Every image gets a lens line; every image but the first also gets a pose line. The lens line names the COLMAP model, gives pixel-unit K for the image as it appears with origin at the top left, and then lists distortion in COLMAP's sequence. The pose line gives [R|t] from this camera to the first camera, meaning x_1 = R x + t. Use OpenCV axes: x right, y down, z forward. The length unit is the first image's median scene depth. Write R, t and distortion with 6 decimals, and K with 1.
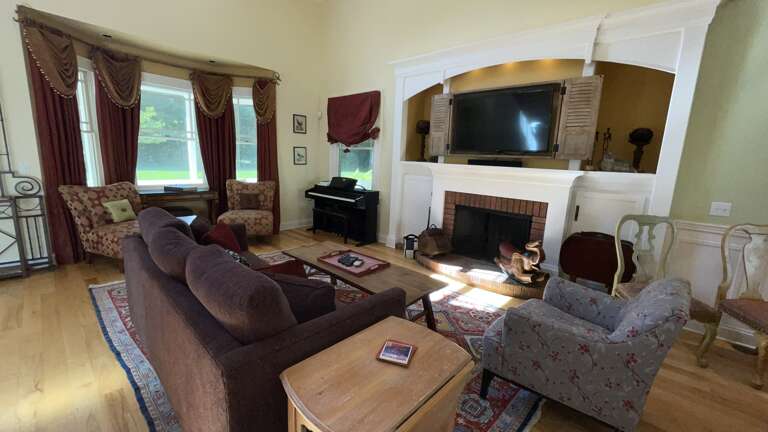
lens RADIAL K [[310.8, 0, 384.0], [0, 310.8, 216.0], [0, 0, 1]] dist [-0.000761, 0.000147]
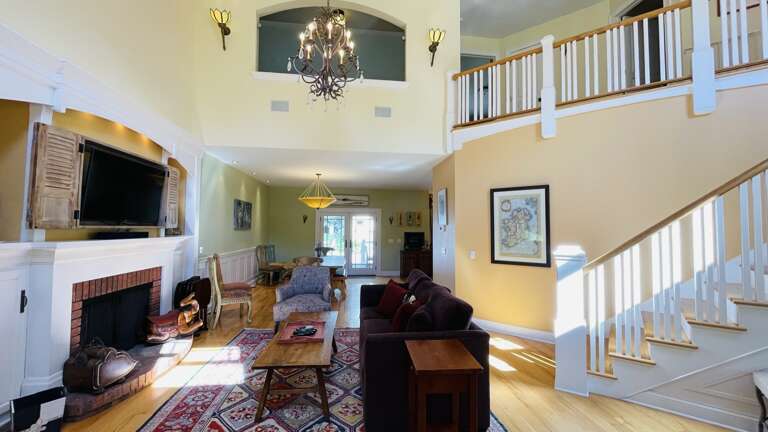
lens RADIAL K [[310.8, 0, 384.0], [0, 310.8, 216.0], [0, 0, 1]] dist [-0.000761, 0.000147]
pose [[-0.754575, -0.025308, 0.655726, -0.673917], [0.078514, 0.988596, 0.128504, -0.246919], [-0.651500, 0.148449, -0.743983, 1.040280]]
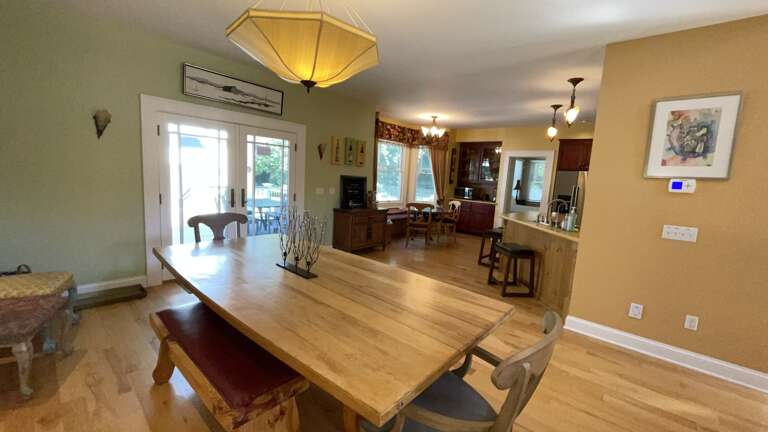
lens RADIAL K [[310.8, 0, 384.0], [0, 310.8, 216.0], [0, 0, 1]] dist [-0.000761, 0.000147]
pose [[-0.993984, -0.102574, -0.038409, 0.627628], [-0.109436, 0.944491, 0.309774, -0.069587], [0.004502, 0.312113, -0.950034, 0.478369]]
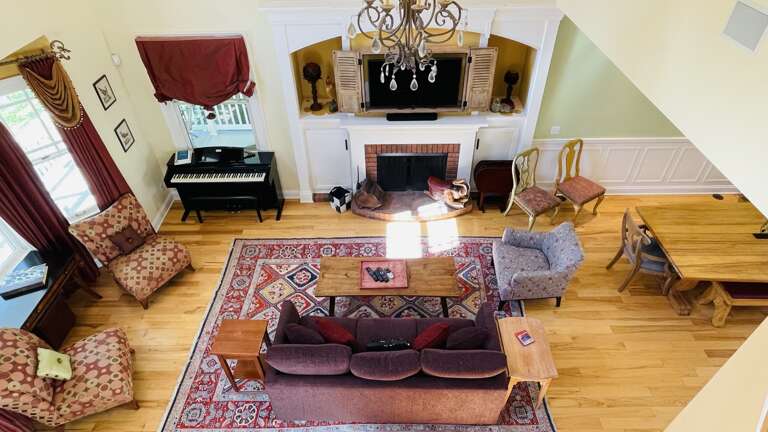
lens RADIAL K [[442.6, 0, 384.0], [0, 442.6, 216.0], [0, 0, 1]] dist [-0.006302, -0.000278]
pose [[0.740349, -0.481682, 0.468898, -0.540525], [0.170539, 0.809298, 0.562097, -0.688374], [-0.650230, -0.336182, 0.681309, -0.087991]]
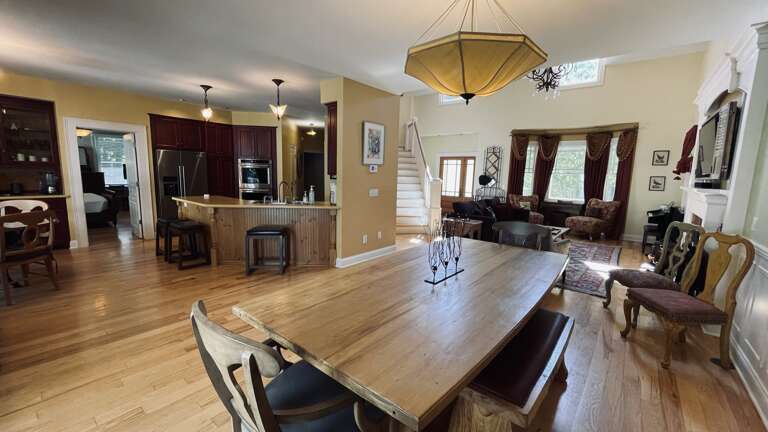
lens RADIAL K [[310.8, 0, 384.0], [0, 310.8, 216.0], [0, 0, 1]] dist [-0.000761, 0.000147]
pose [[0.054239, 0.094213, -0.994074, 1.244585], [-0.208820, 0.974596, 0.080973, 0.075394], [0.976449, 0.203191, 0.072534, -0.142977]]
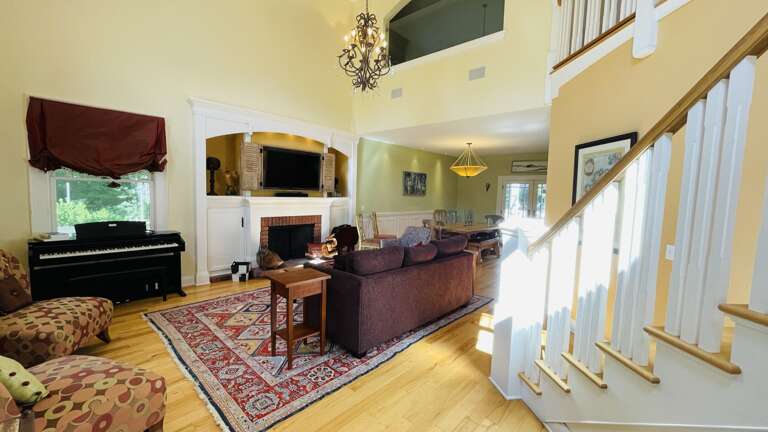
lens RADIAL K [[310.8, 0, 384.0], [0, 310.8, 216.0], [0, 0, 1]] dist [-0.000761, 0.000147]
pose [[0.000342, -0.121204, 0.992628, -1.085793], [0.154527, 0.980711, 0.119696, -0.163093], [-0.987989, 0.153347, 0.019064, 0.473721]]
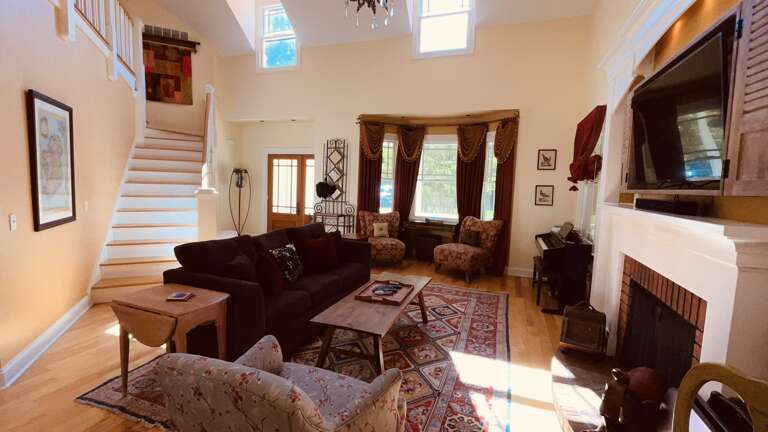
lens RADIAL K [[341.0, 0, 384.0], [0, 341.0, 216.0], [0, 0, 1]] dist [0.002154, 0.000073]
pose [[0.378654, 0.056024, -0.923841, 0.617953], [-0.188399, 0.981934, -0.017672, -0.051519], [0.906161, 0.180742, 0.382368, 0.341252]]
